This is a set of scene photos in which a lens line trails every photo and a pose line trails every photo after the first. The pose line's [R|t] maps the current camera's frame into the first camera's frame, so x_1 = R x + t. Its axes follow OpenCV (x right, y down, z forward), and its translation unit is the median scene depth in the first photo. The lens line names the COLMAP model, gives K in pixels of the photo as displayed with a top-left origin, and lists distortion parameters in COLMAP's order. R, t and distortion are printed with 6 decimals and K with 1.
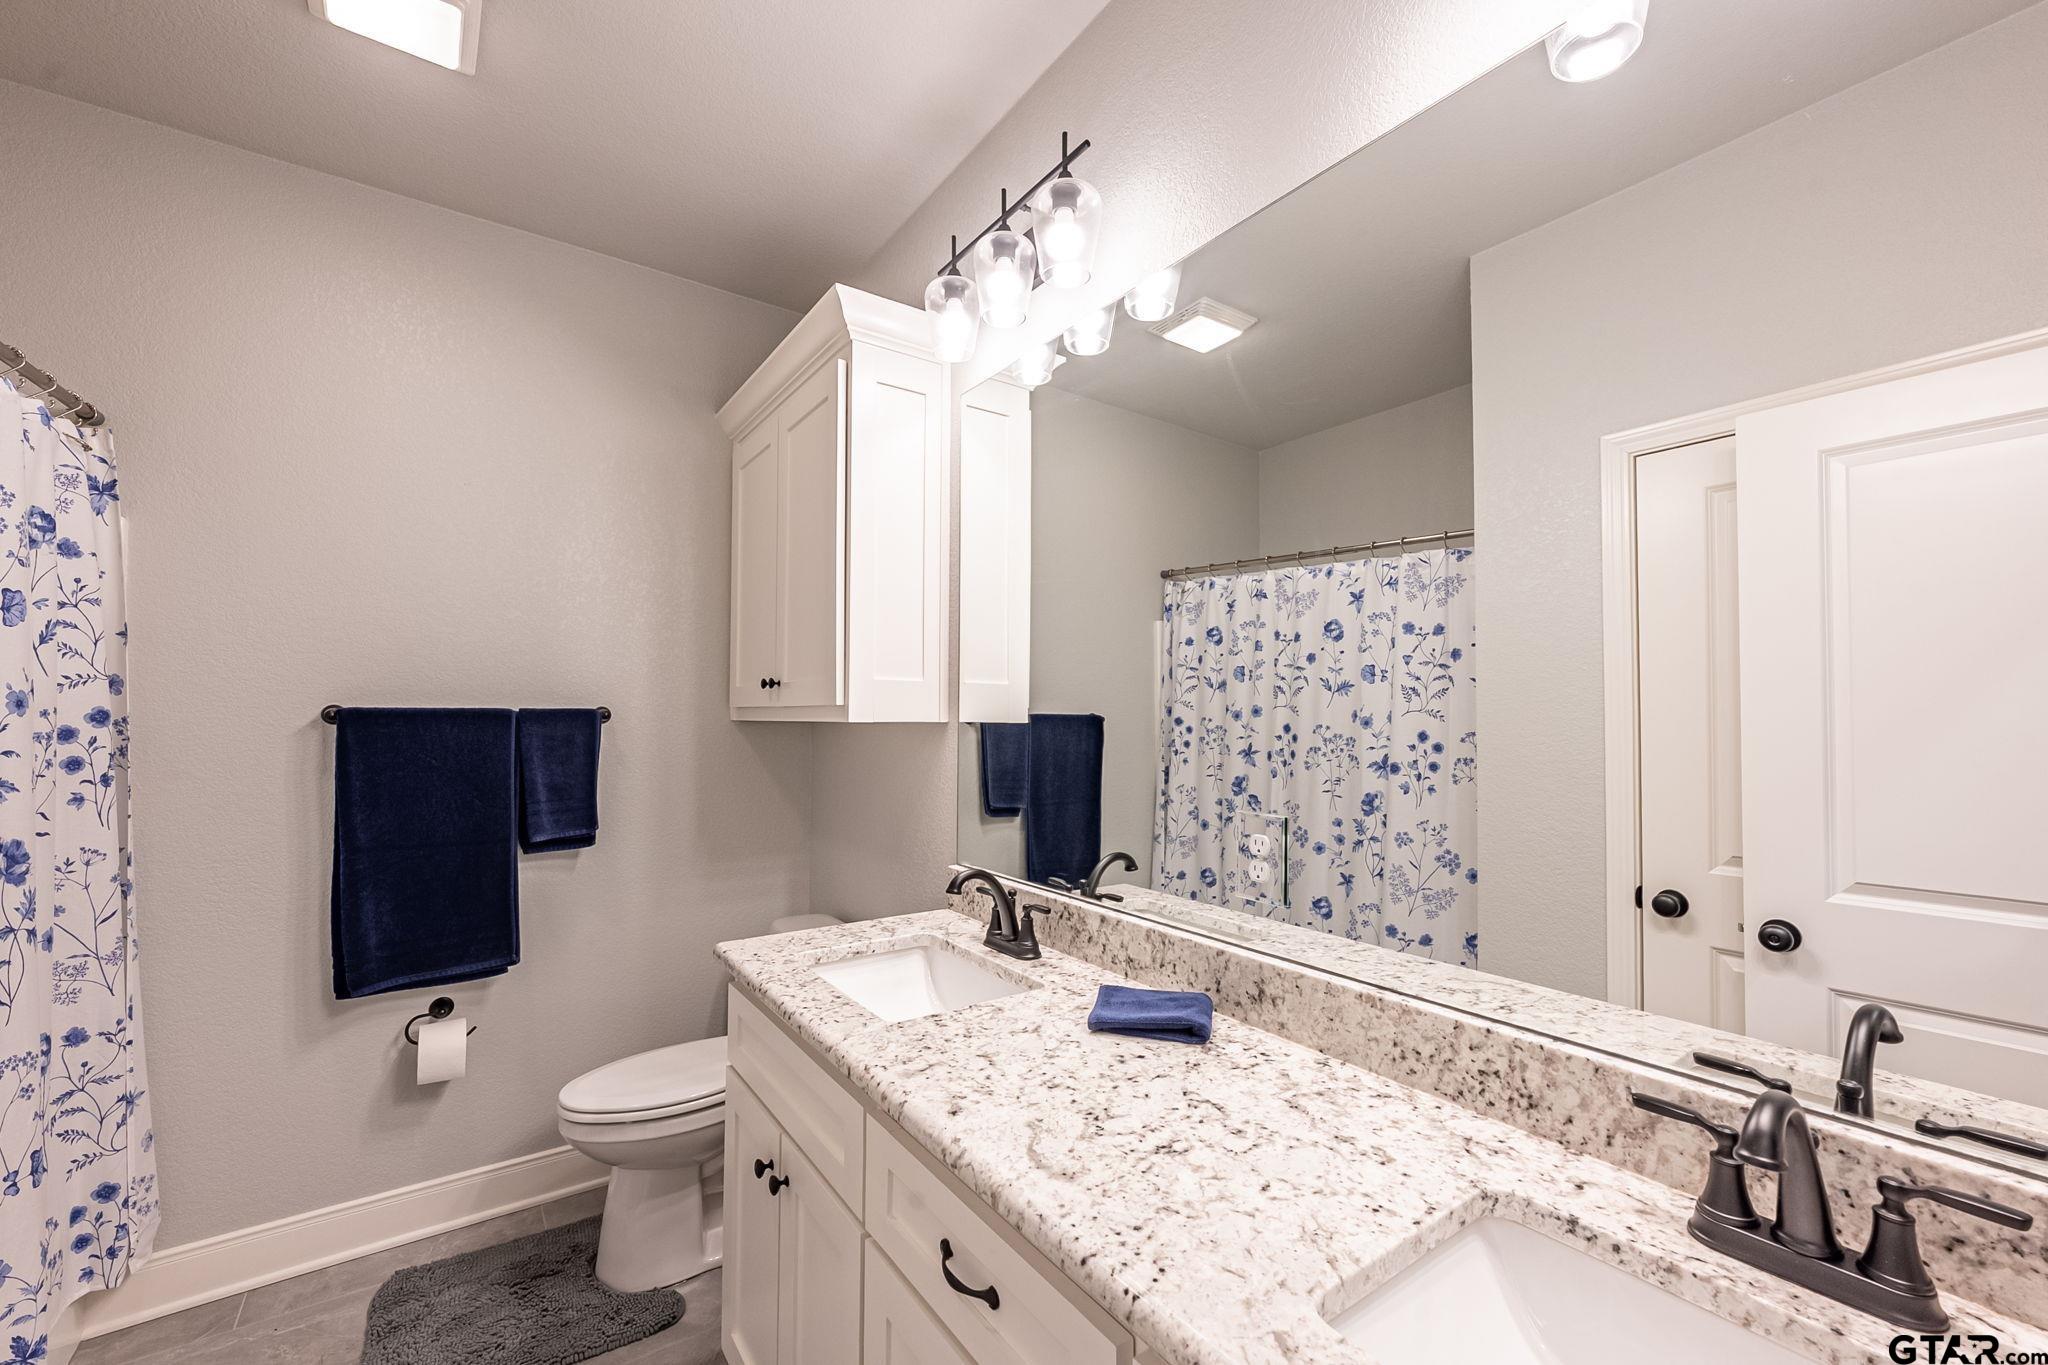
lens RADIAL K [[833.4, 0, 1018.1], [0, 833.4, 681.3], [0, 0, 1]] dist [-0.014028, 0.000149]
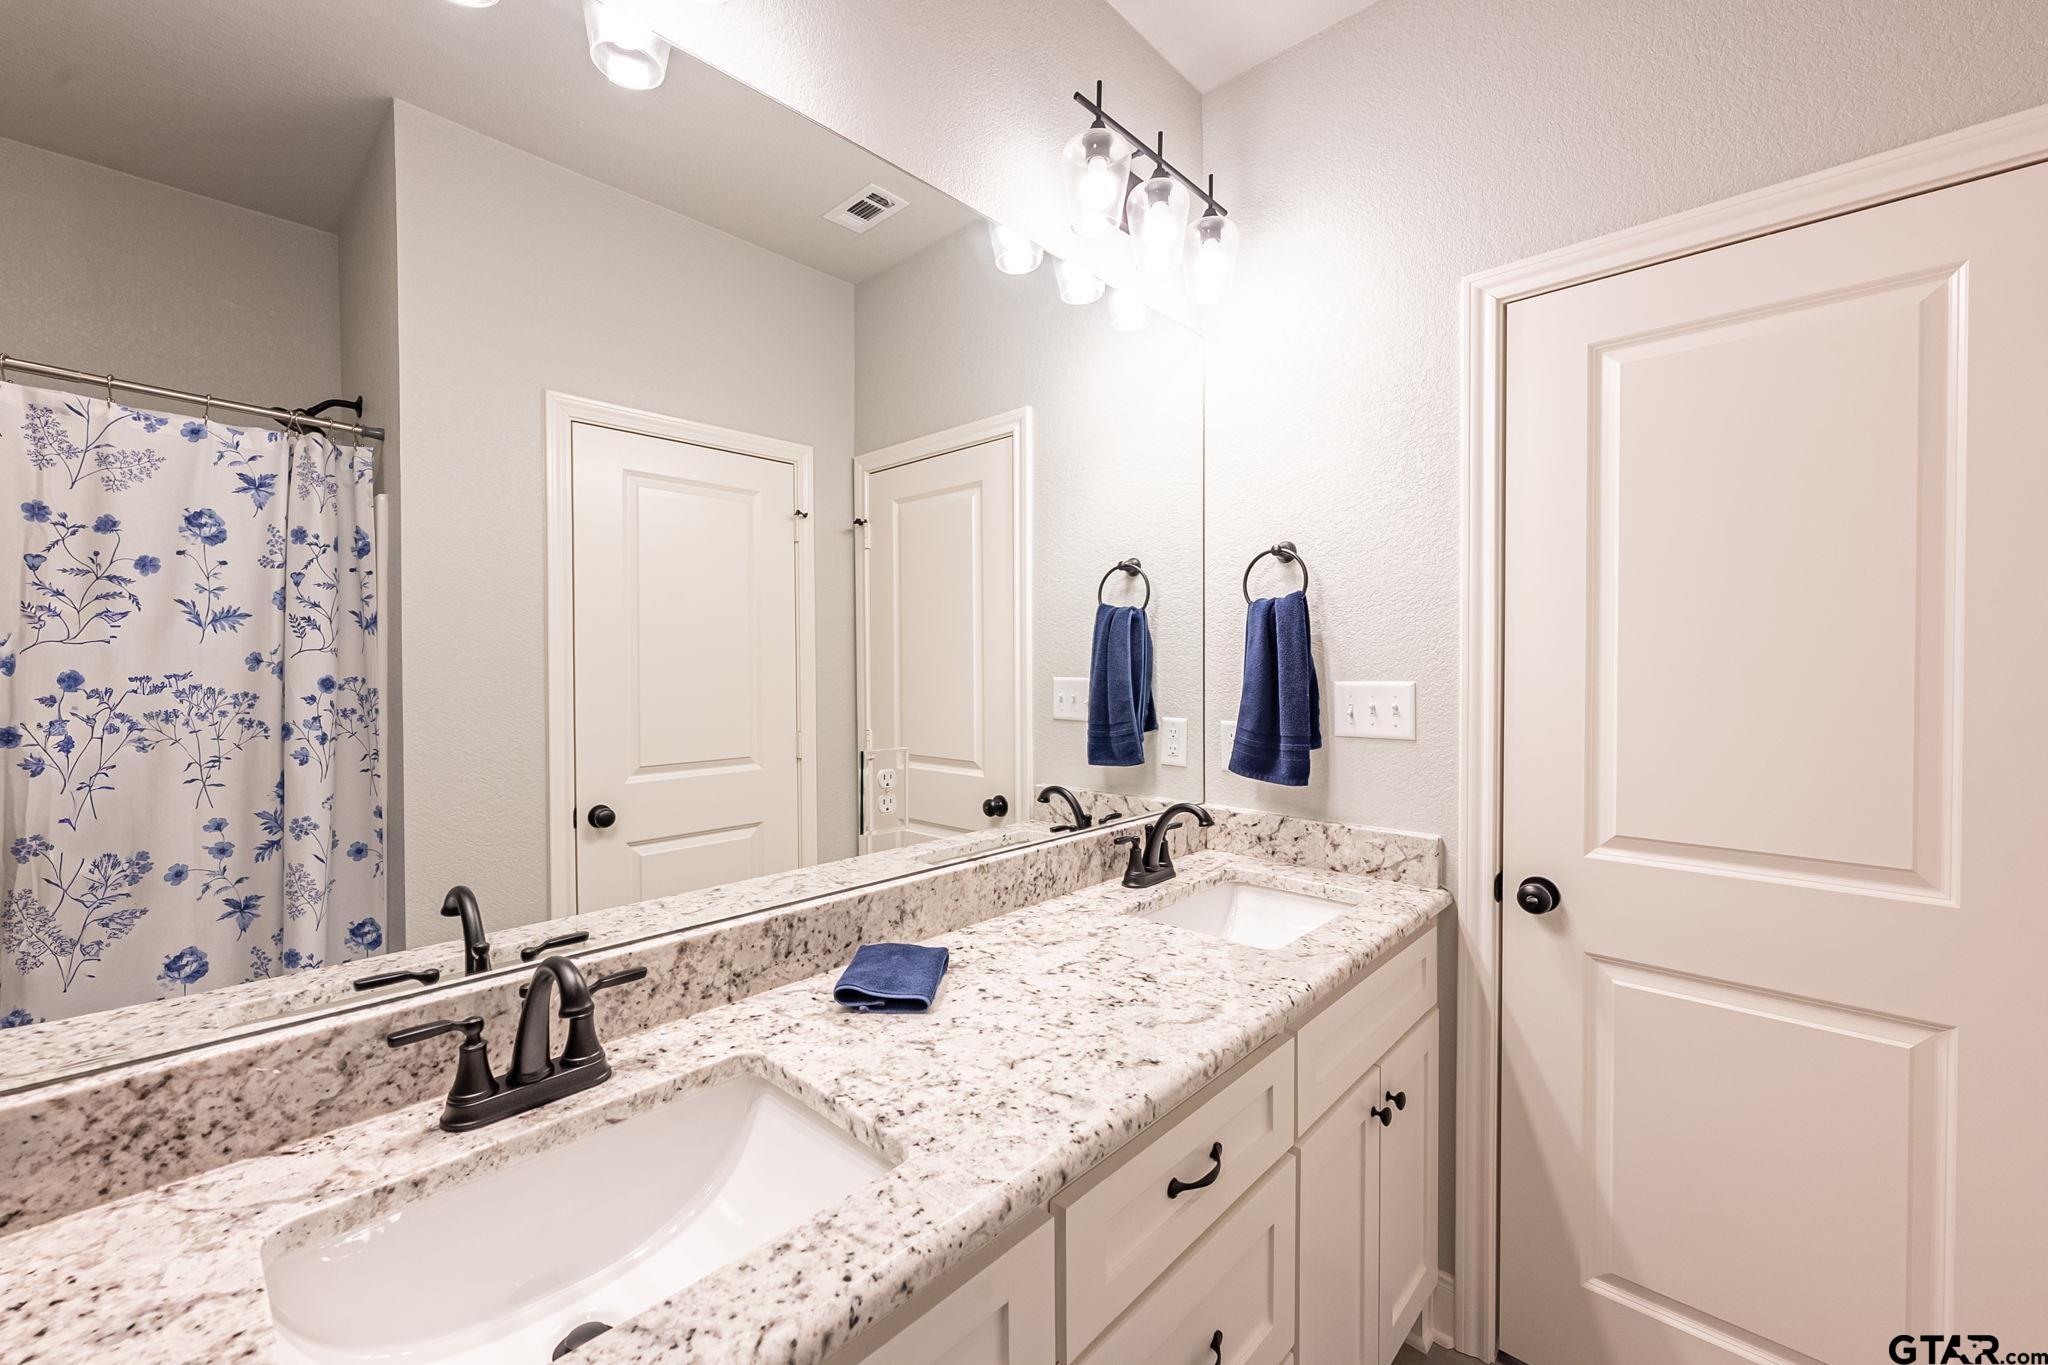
lens RADIAL K [[833.4, 0, 1016.9], [0, 833.4, 689.0], [0, 0, 1]] dist [-0.014028, 0.000149]
pose [[-0.212554, -0.033470, 0.976576, -0.685456], [-0.031750, 0.999122, 0.027333, 0.048565], [-0.976633, -0.025197, -0.213430, 0.973898]]
